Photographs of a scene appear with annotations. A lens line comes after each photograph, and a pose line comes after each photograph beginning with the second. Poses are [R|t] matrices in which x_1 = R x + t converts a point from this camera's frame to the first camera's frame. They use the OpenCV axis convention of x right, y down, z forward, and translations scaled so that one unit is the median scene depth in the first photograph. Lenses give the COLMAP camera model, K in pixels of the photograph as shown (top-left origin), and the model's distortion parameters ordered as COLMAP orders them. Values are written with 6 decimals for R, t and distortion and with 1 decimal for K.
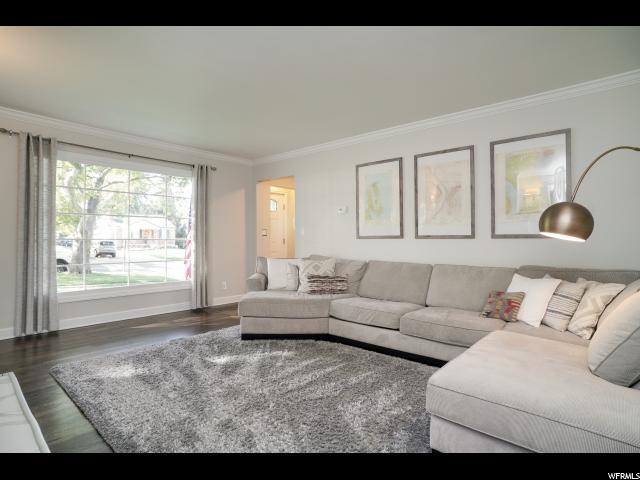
lens RADIAL K [[343.5, 0, 318.8], [0, 343.5, 234.9], [0, 0, 1]] dist [-0.037243, 0.007845]
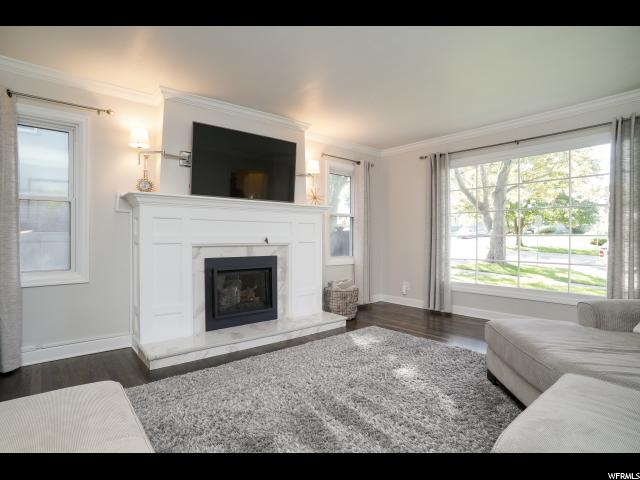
lens RADIAL K [[343.5, 0, 317.7], [0, 343.5, 241.5], [0, 0, 1]] dist [-0.037243, 0.007845]
pose [[-0.160487, 0.005403, -0.987023, 0.488325], [0.006006, 0.999972, 0.004497, 0.024699], [0.987020, -0.005206, -0.160515, 0.744032]]
